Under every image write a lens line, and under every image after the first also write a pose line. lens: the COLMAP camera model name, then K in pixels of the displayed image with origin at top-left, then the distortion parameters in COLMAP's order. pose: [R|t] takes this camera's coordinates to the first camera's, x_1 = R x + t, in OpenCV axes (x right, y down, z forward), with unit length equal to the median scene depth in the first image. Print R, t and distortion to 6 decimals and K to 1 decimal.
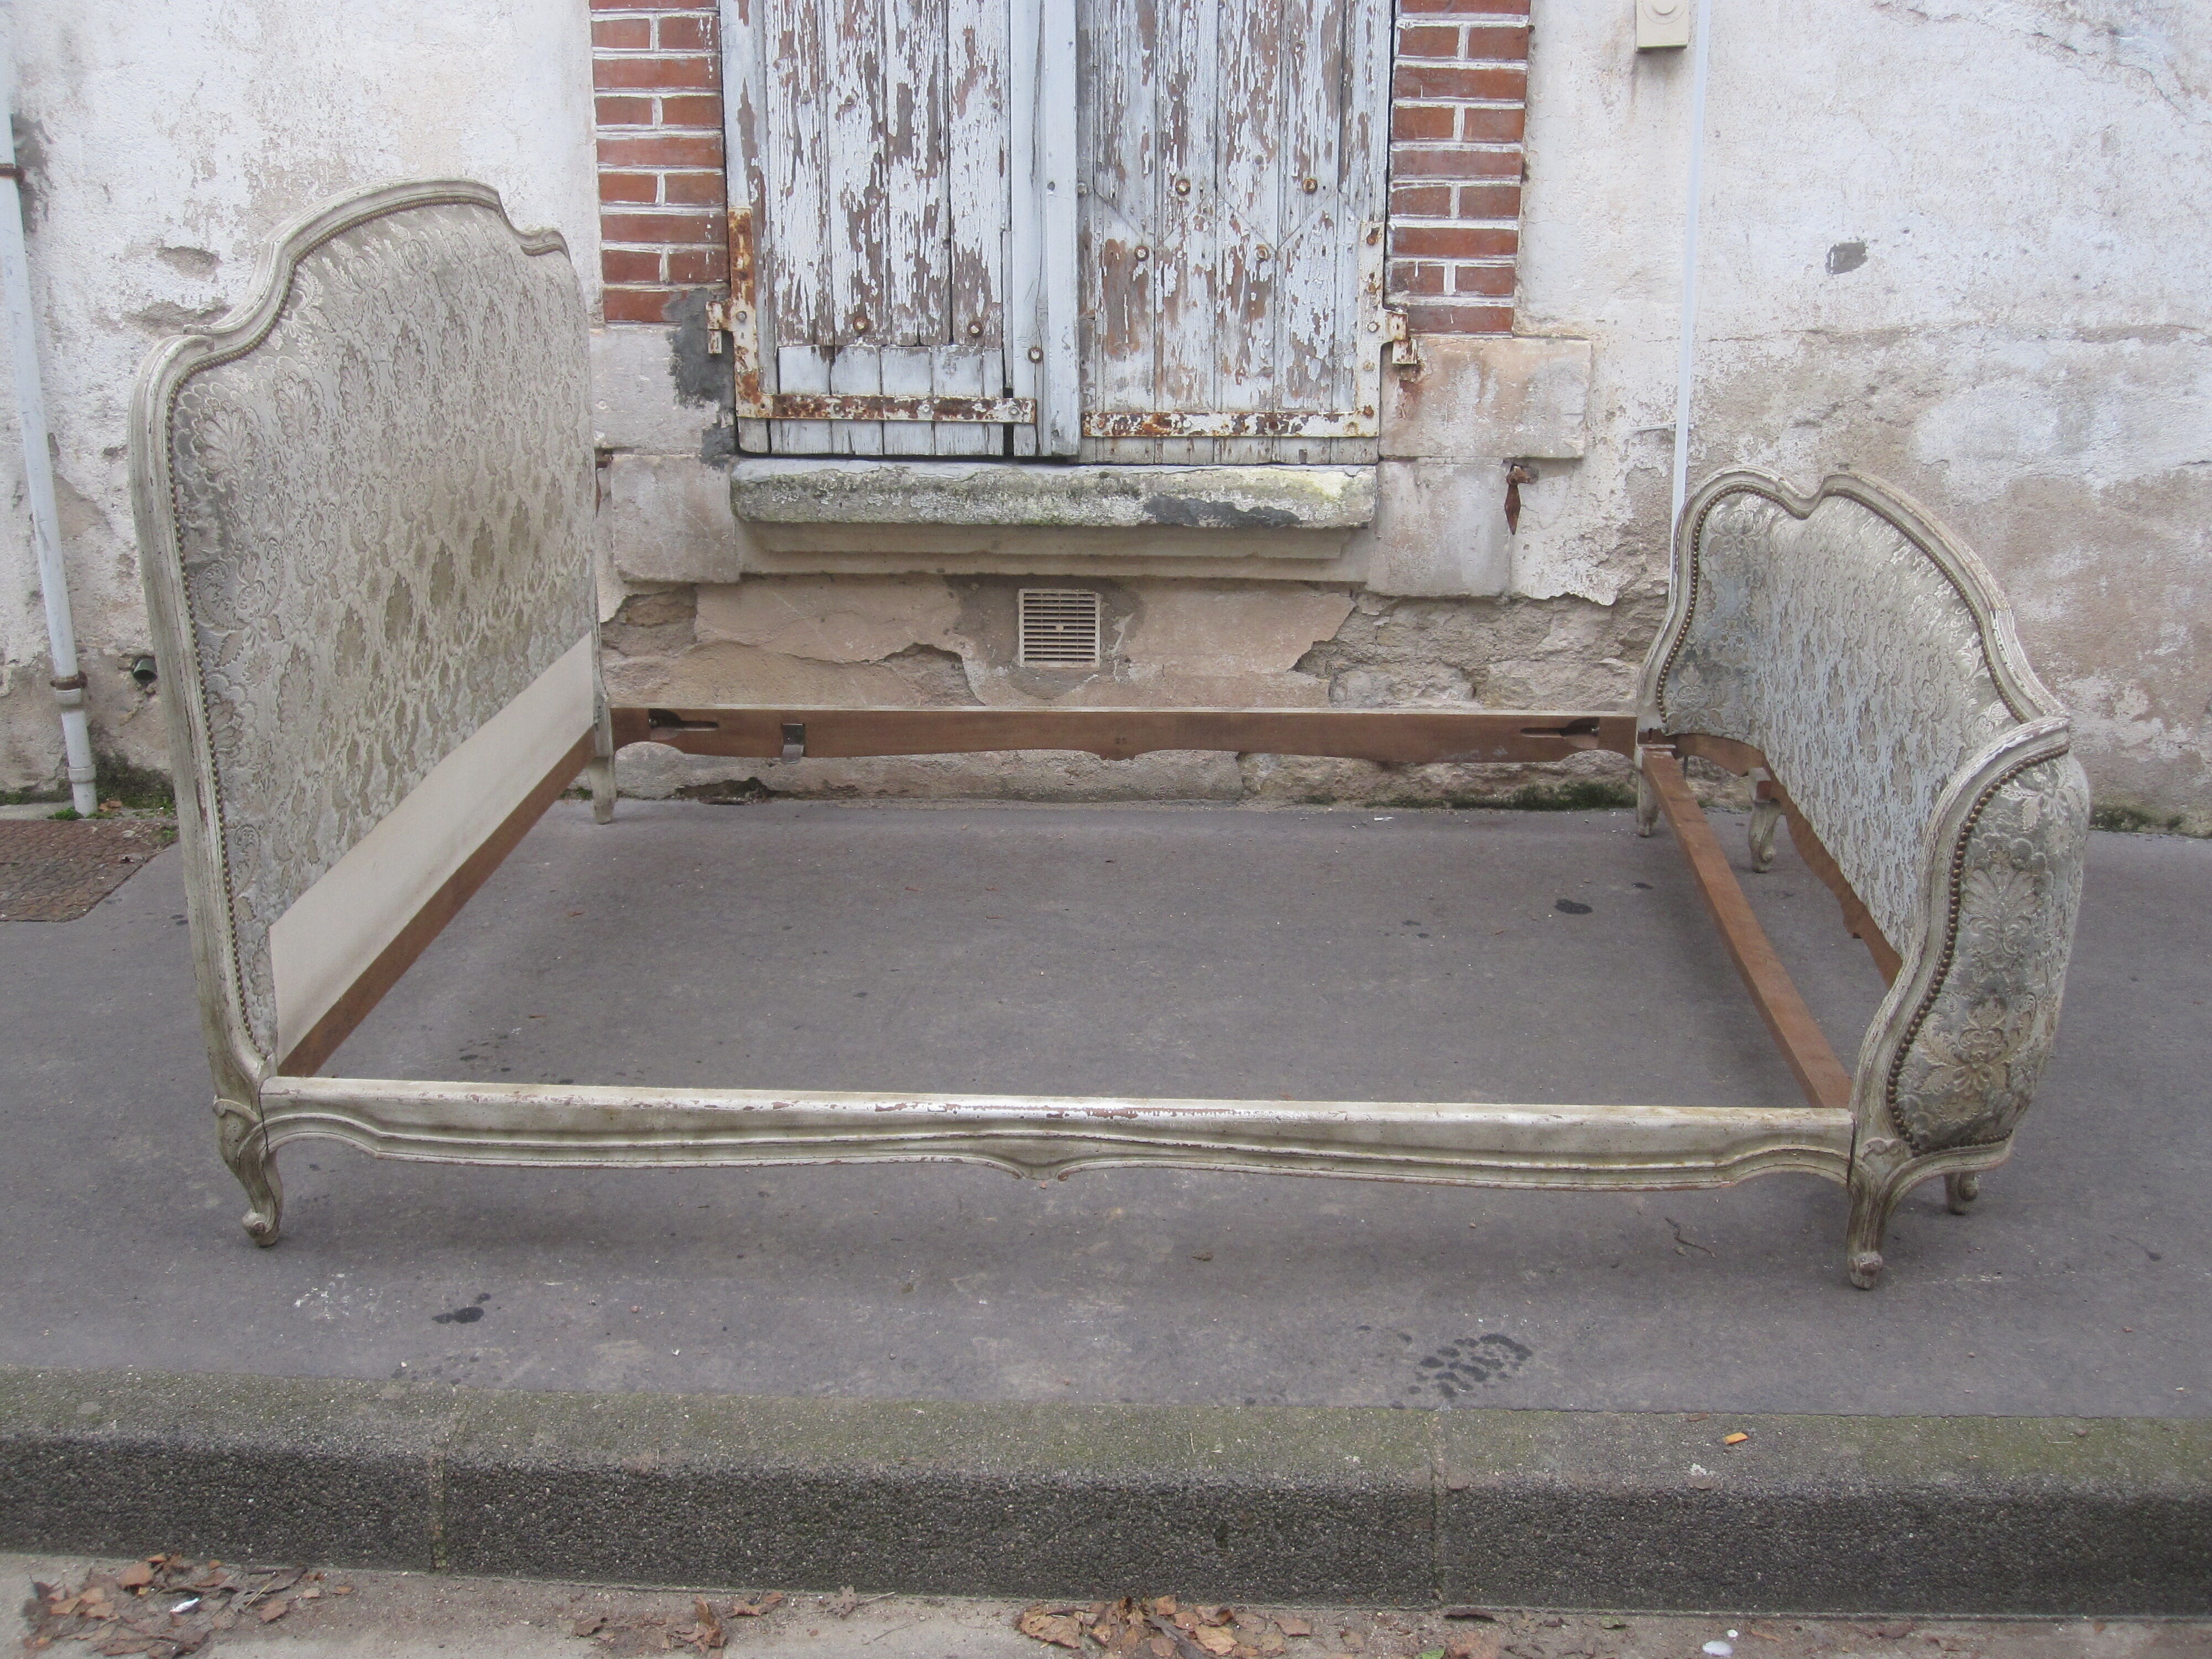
lens RADIAL K [[2176.3, 0, 1106.6], [0, 2176.3, 831.2], [0, 0, 1]] dist [-0.071015, 0.000000]
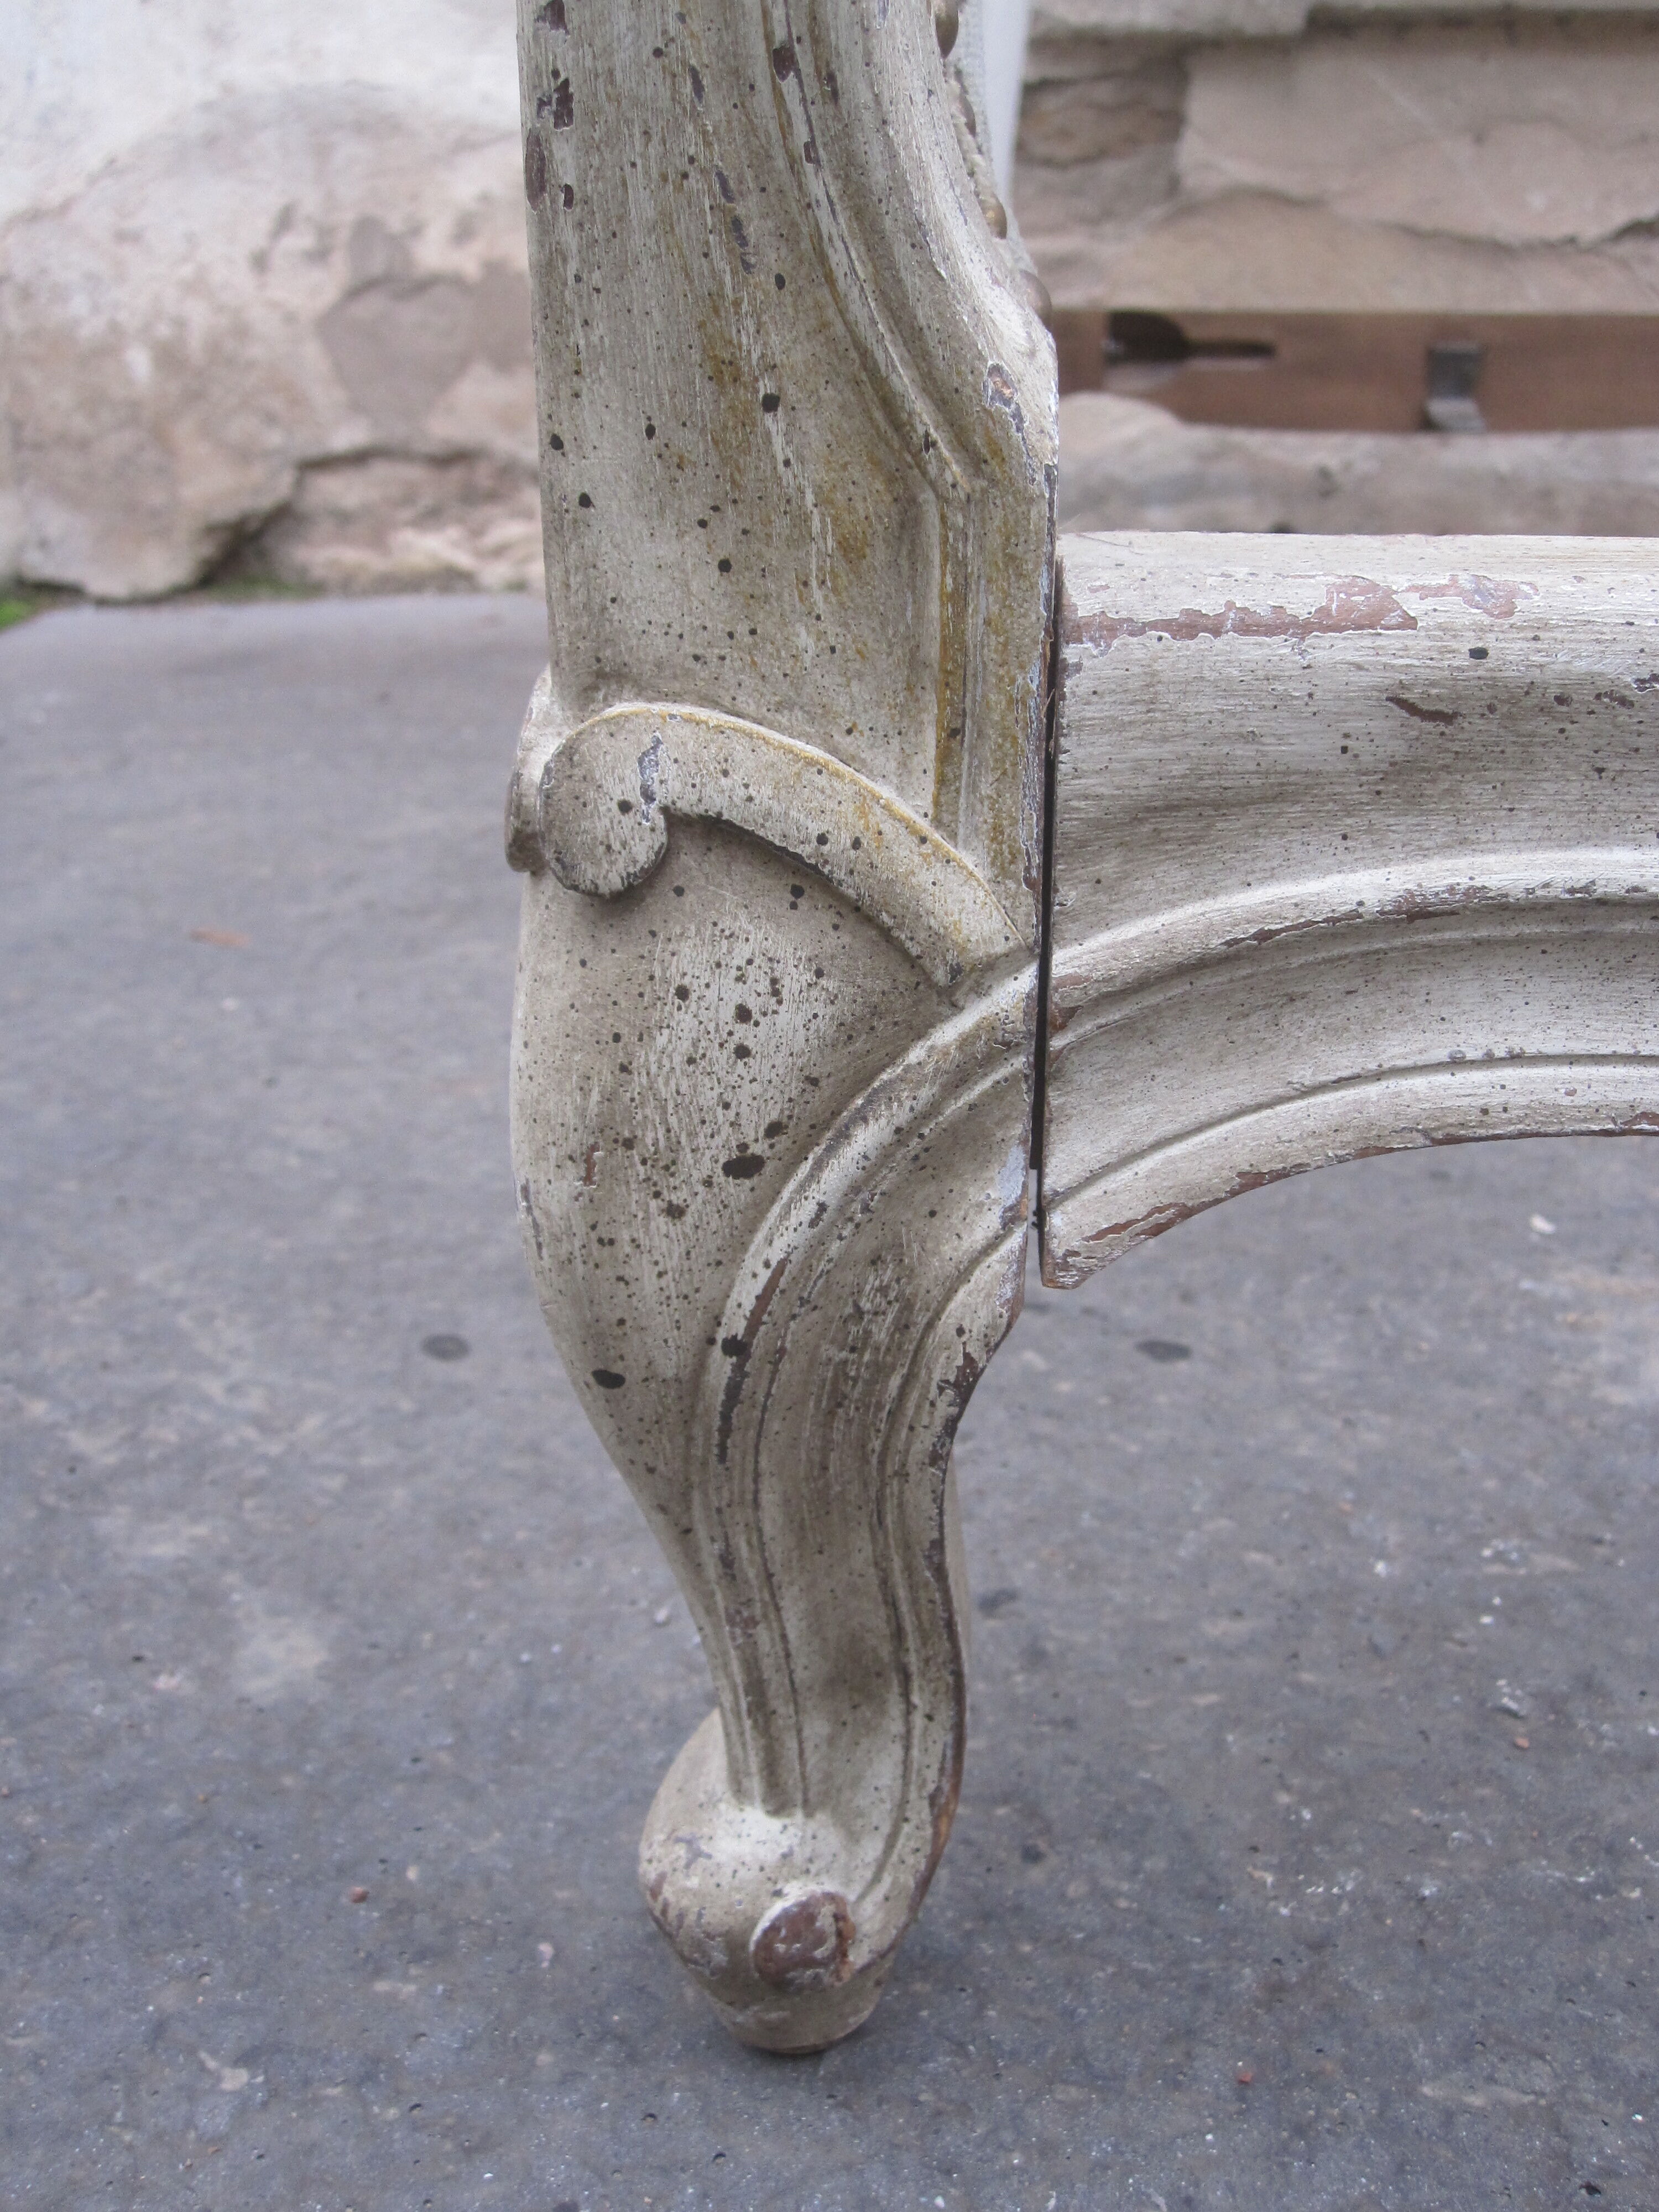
lens RADIAL K [[2176.3, 0, 829.5], [0, 2176.3, 1103.8], [0, 0, 1]] dist [-0.071015, 0.000000]
pose [[0.999868, -0.006673, -0.014789, -0.390552], [0.006804, 0.999938, 0.008867, 0.137324], [0.014729, -0.008966, 0.999851, 0.880725]]
